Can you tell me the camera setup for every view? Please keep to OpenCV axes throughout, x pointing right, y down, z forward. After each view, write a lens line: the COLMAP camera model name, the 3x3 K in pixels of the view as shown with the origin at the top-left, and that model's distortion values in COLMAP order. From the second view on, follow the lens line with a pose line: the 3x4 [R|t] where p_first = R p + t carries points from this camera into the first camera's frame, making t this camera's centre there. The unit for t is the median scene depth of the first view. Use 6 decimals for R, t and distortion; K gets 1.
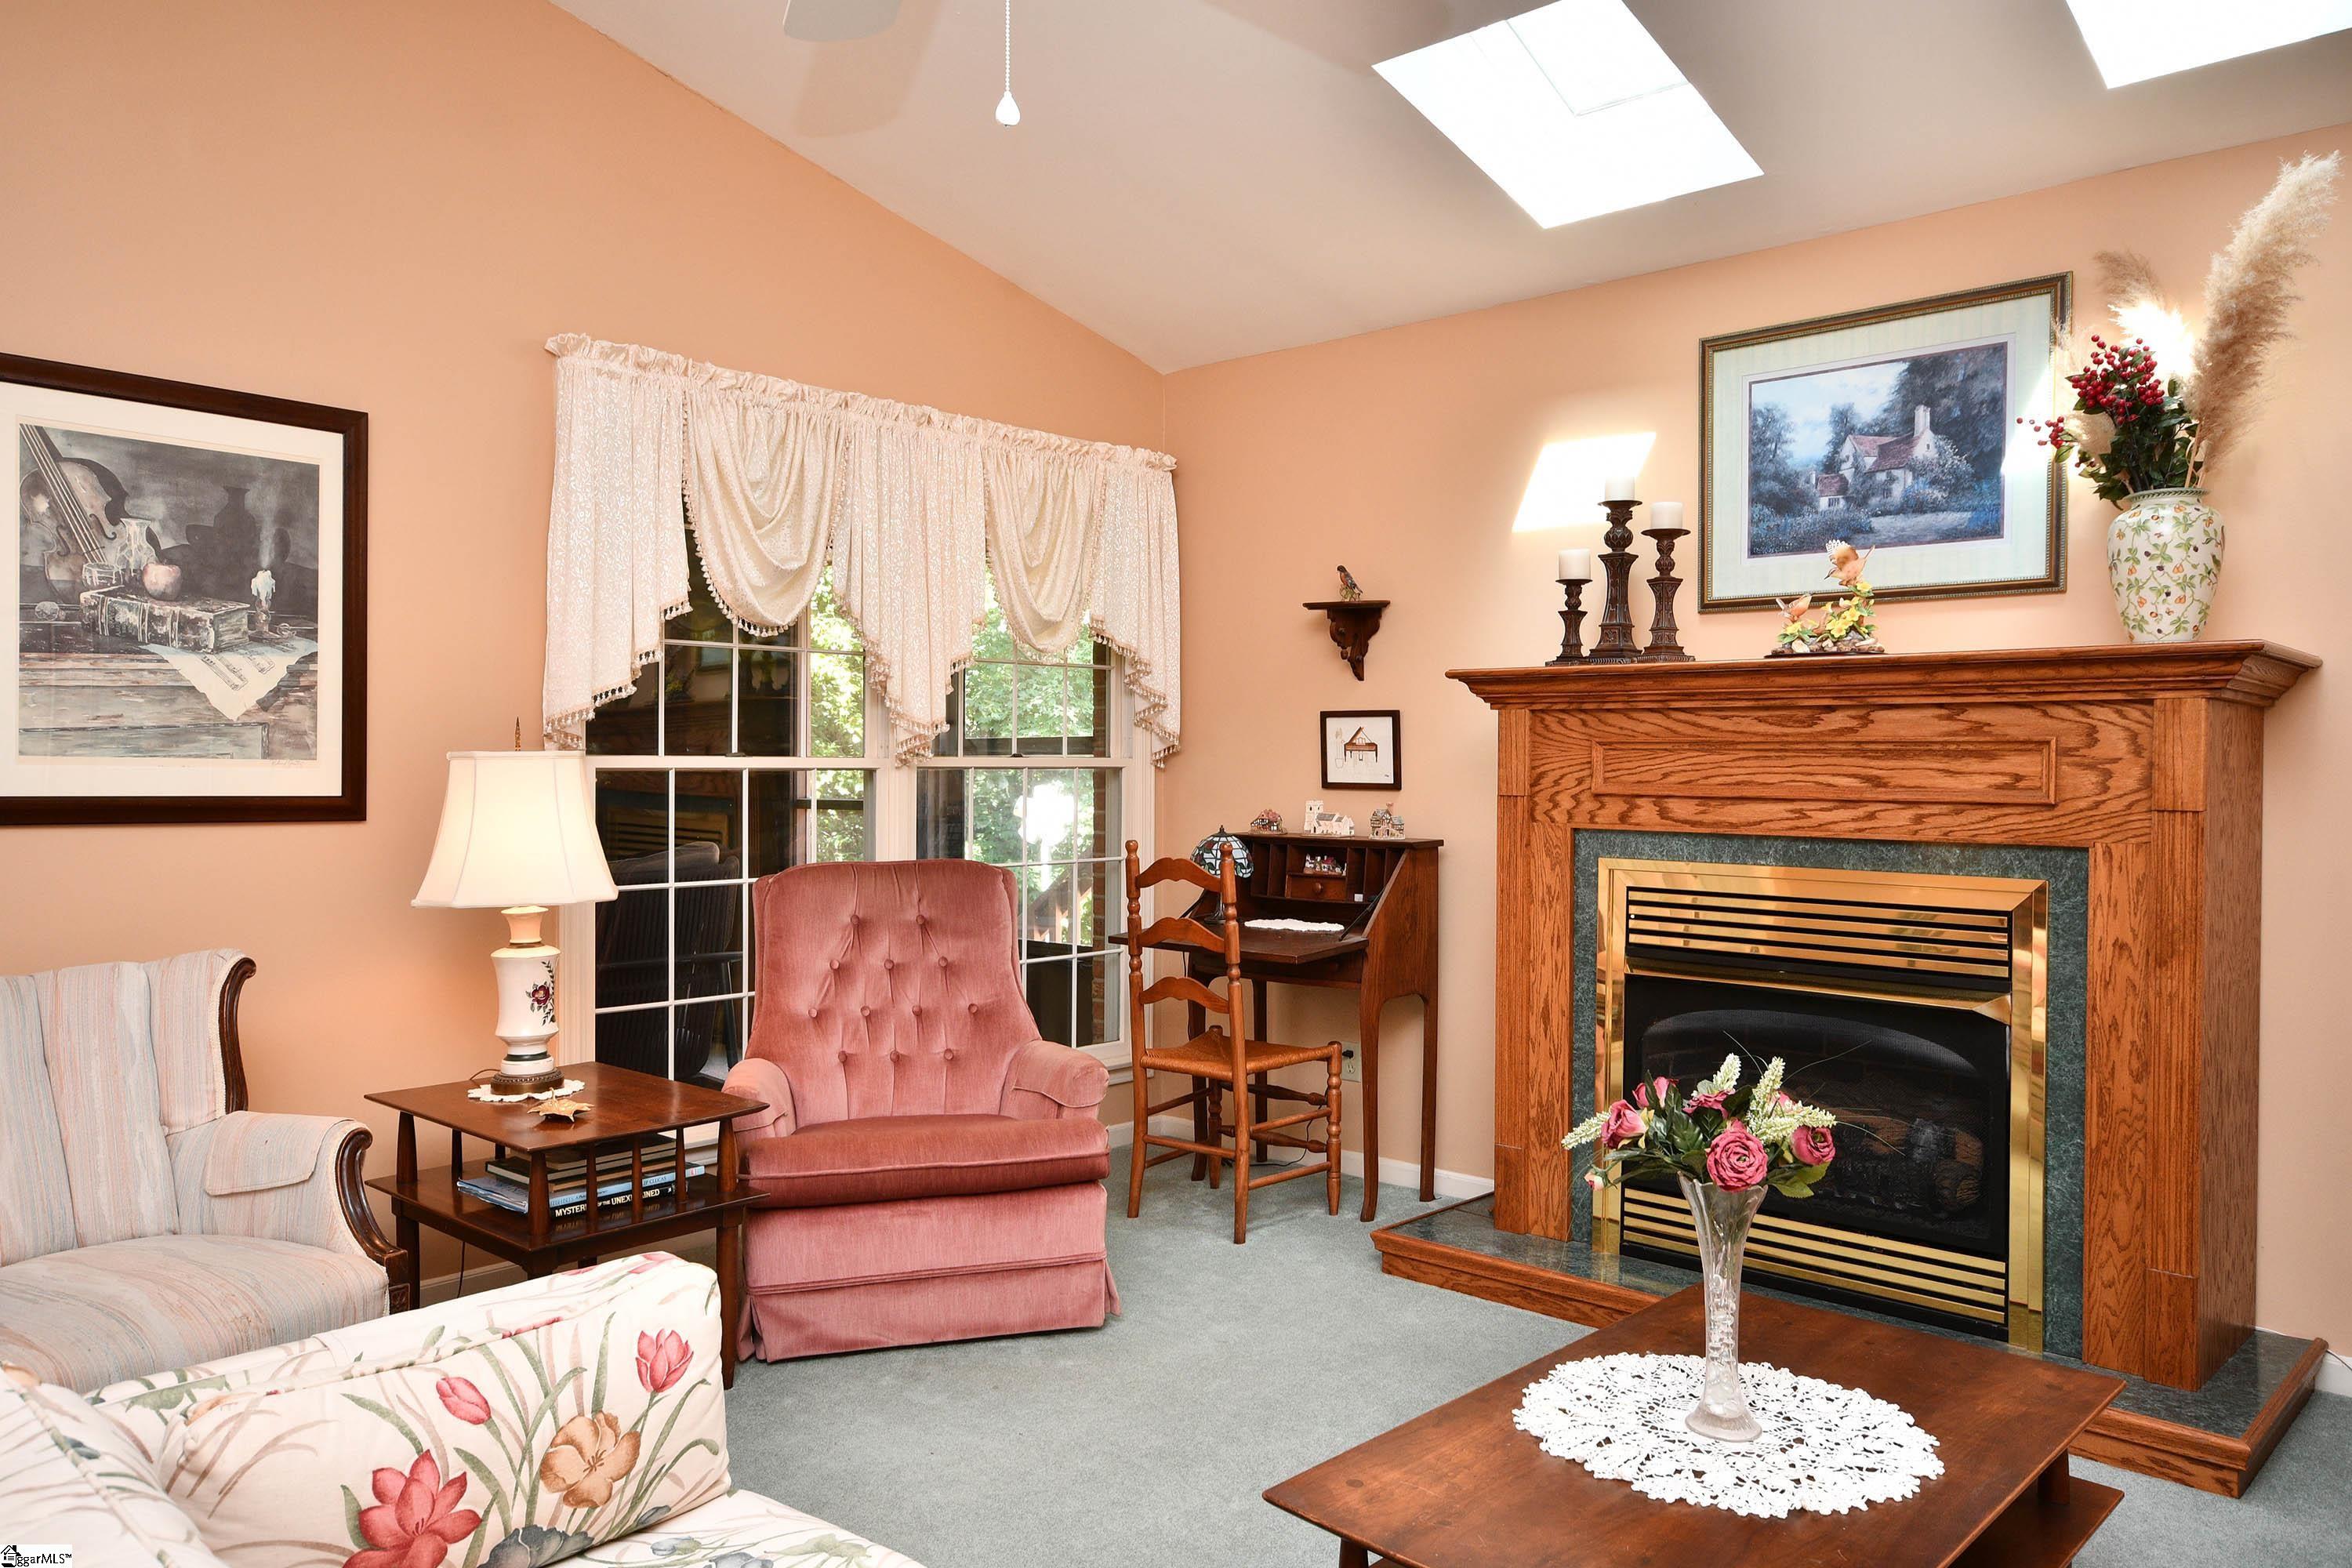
lens RADIAL K [[1579.8, 0, 1212.3], [0, 1579.8, 782.7], [0, 0, 1]] dist [-0.004246, 0.016600]
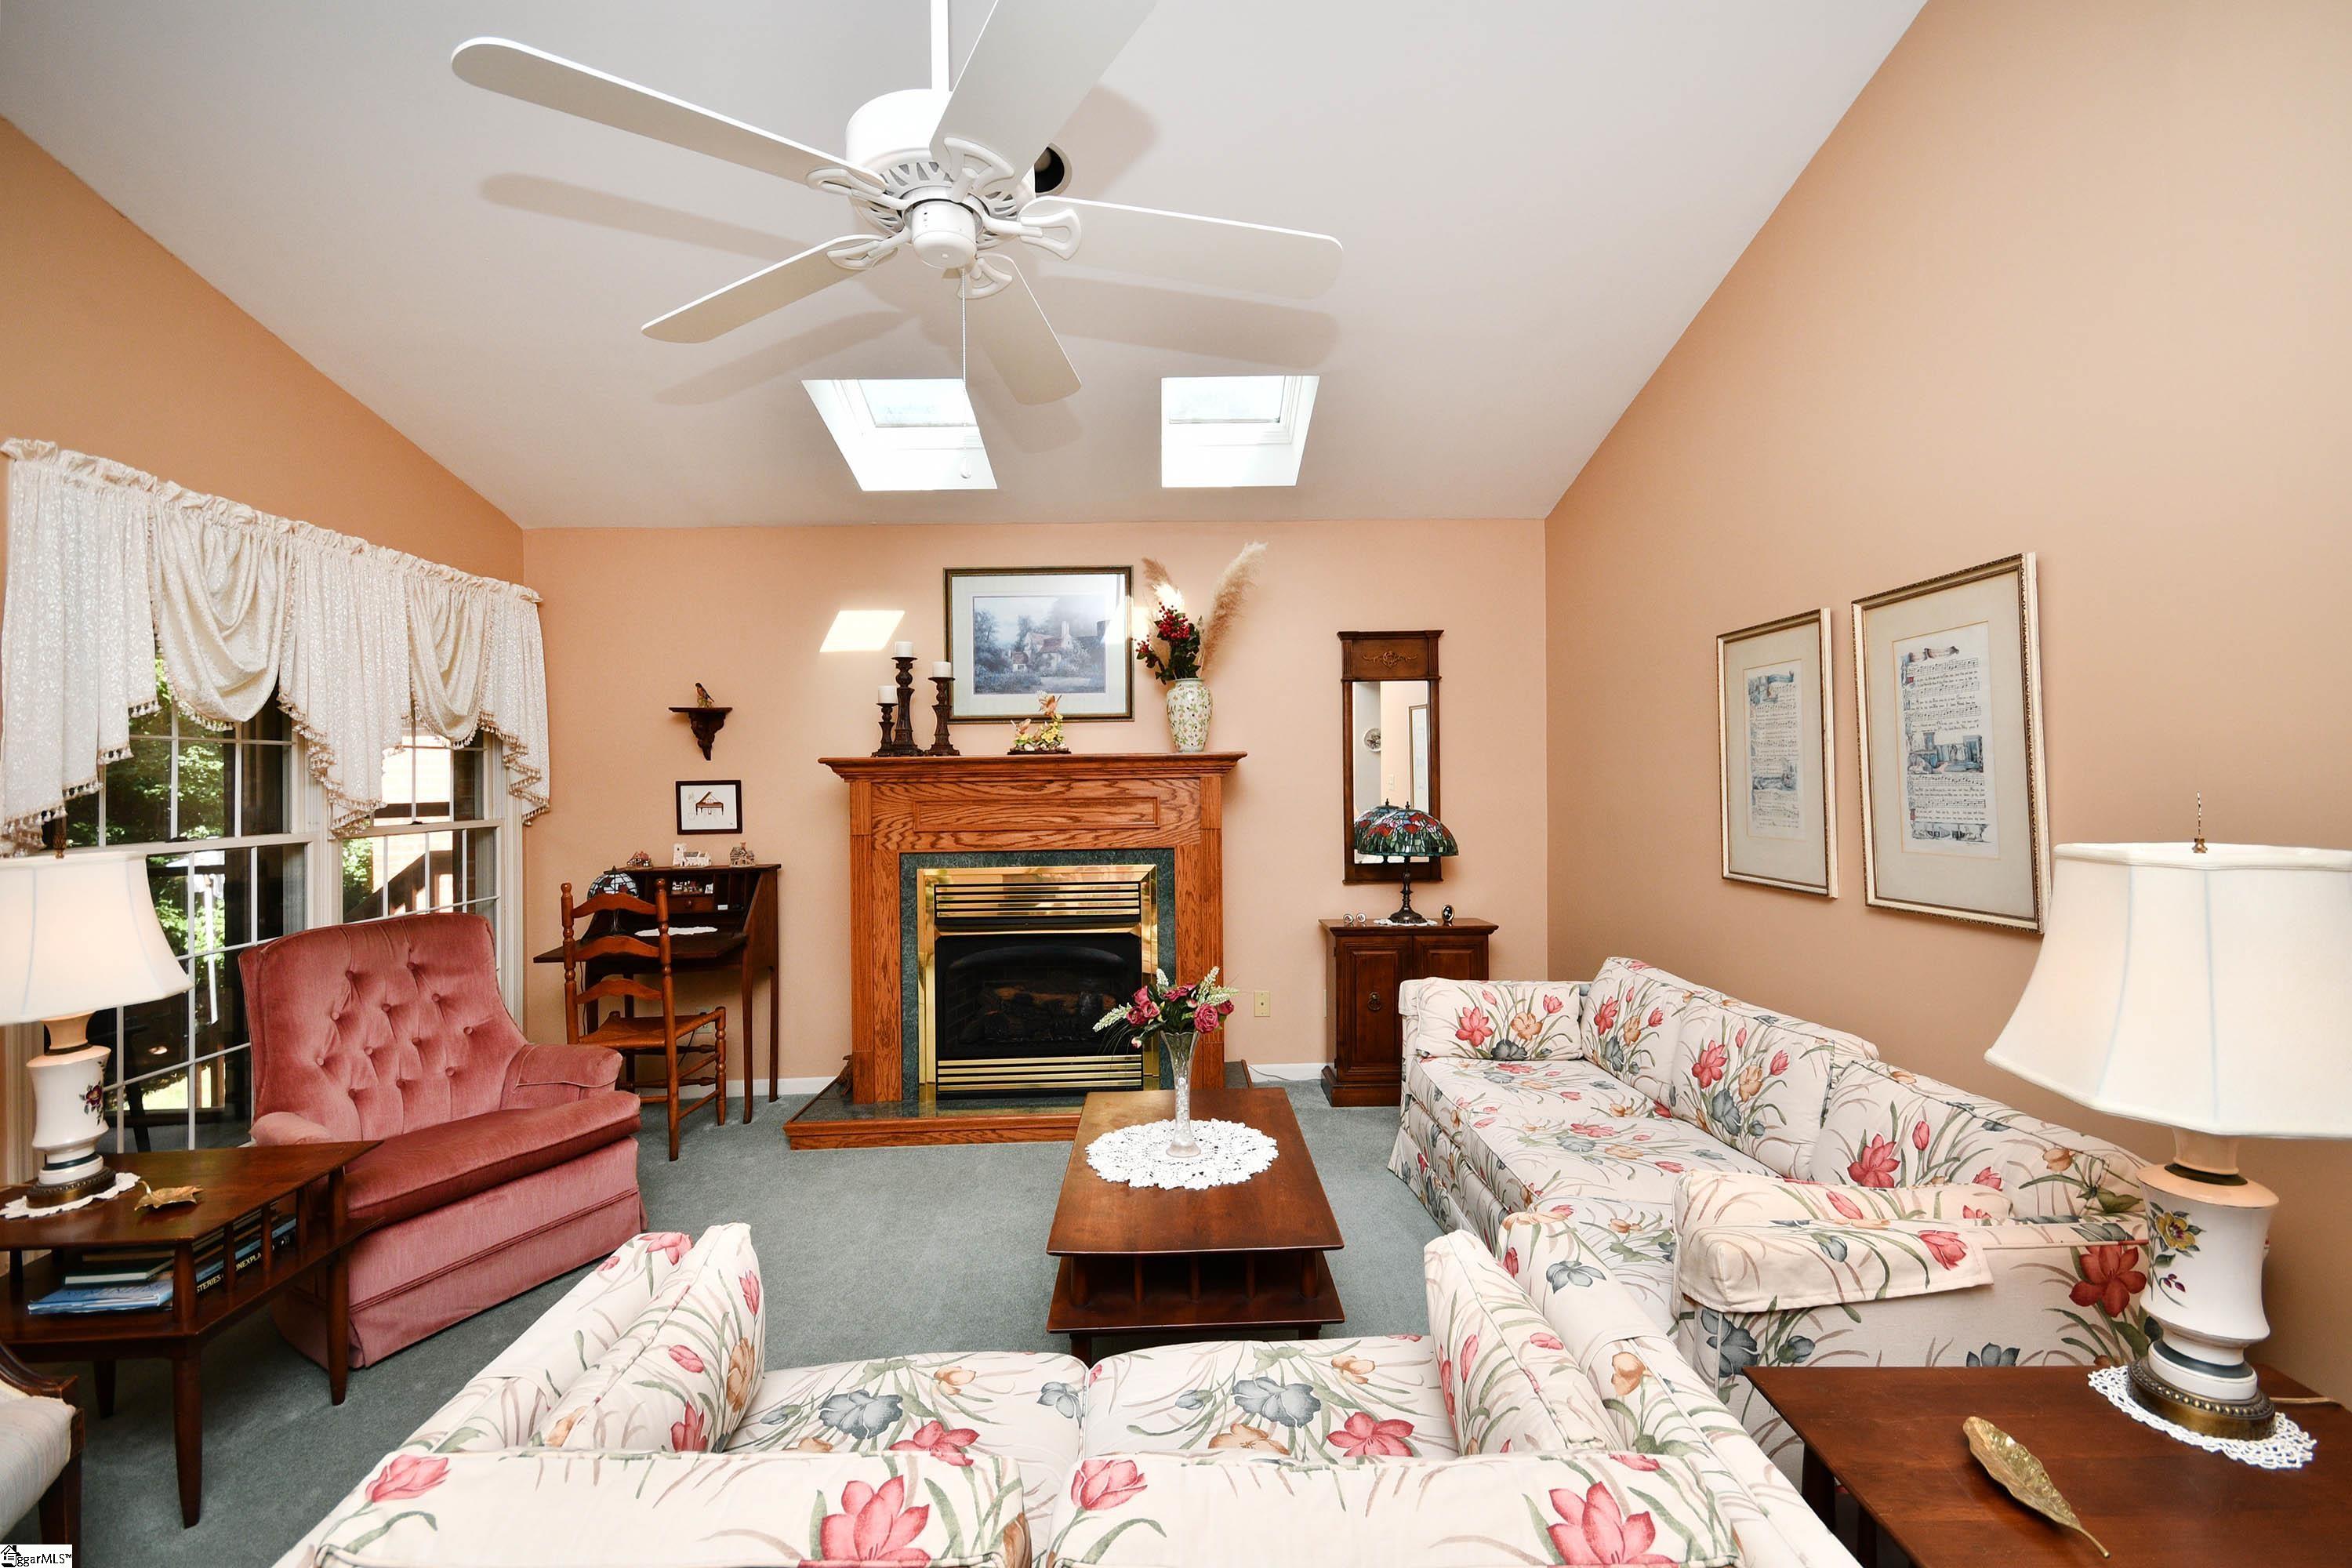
lens RADIAL K [[985.7, 0, 1192.5], [0, 985.7, 778.6], [0, 0, 1]] dist [0.012129, 0.000299]
pose [[0.727567, -0.017364, 0.685817, -0.274161], [0.031242, 0.999481, -0.007838, -0.033617], [-0.685325, 0.027129, 0.727732, 0.023618]]
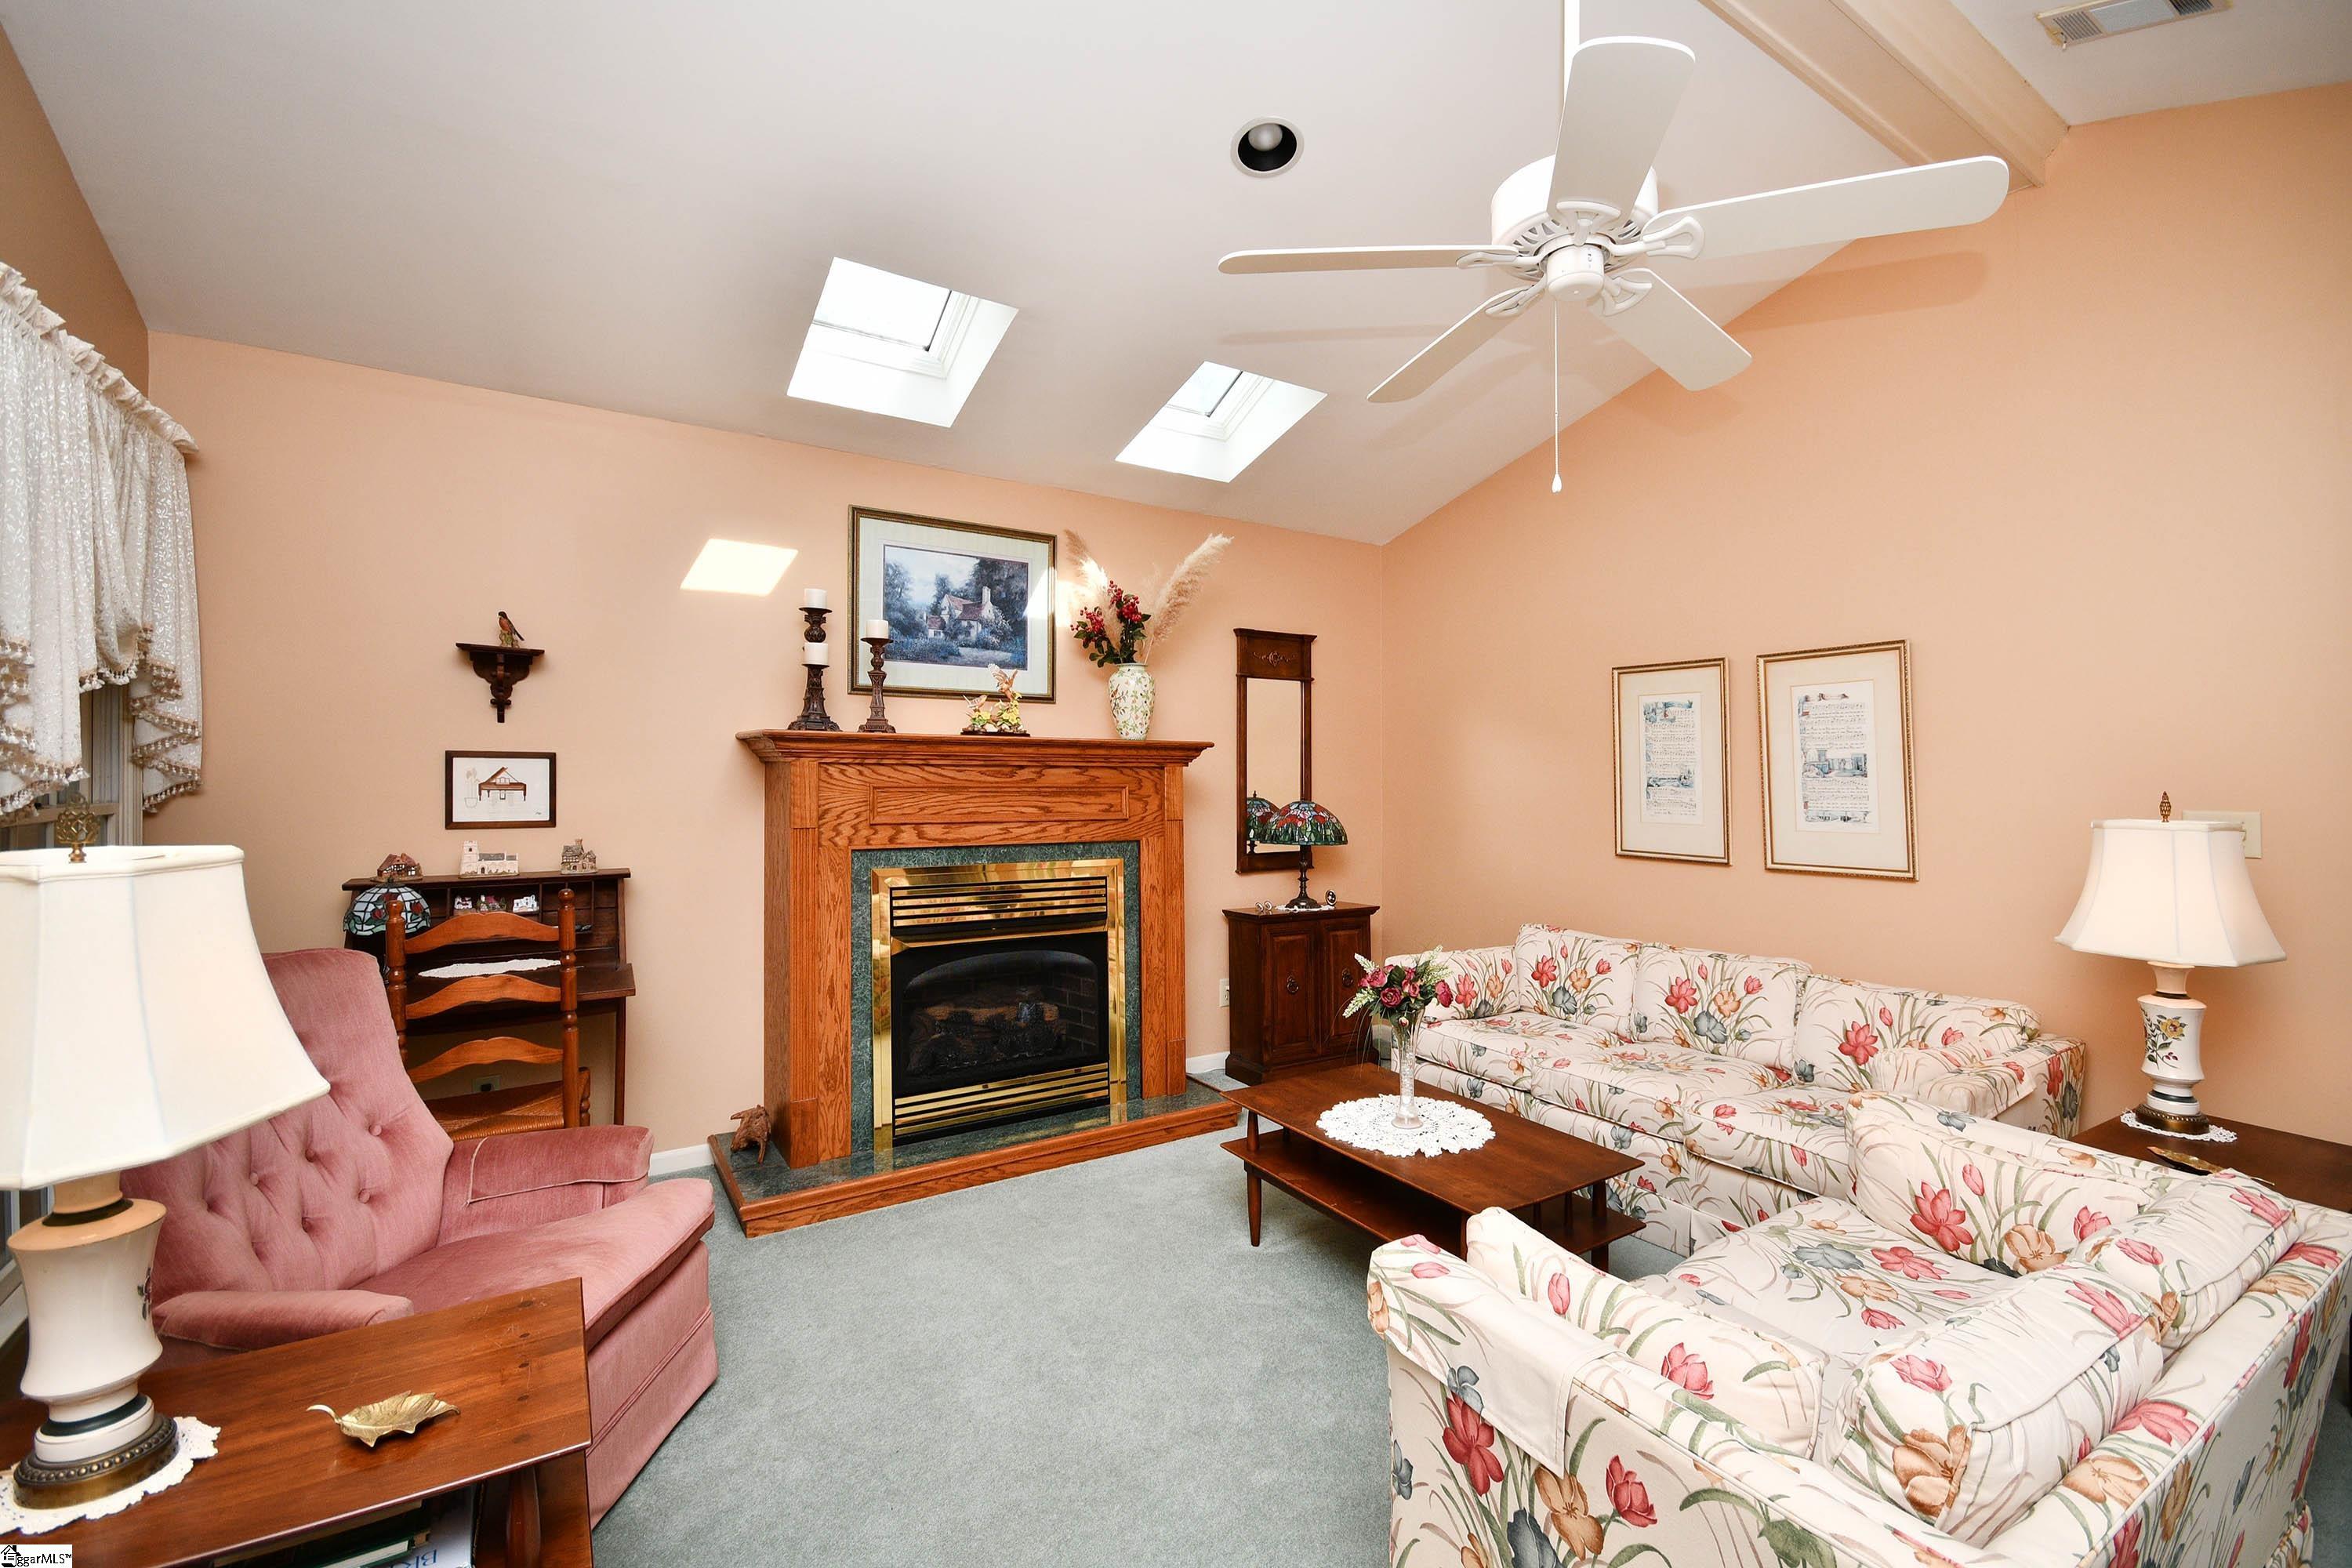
lens RADIAL K [[1034.0, 0, 1228.9], [0, 1034.0, 756.1], [0, 0, 1]] dist [-0.001272, -0.005865]
pose [[0.239046, 0.012065, 0.970933, -0.585153], [0.007697, 0.999868, -0.014320, -0.038068], [-0.970978, 0.010896, 0.238921, 0.488102]]
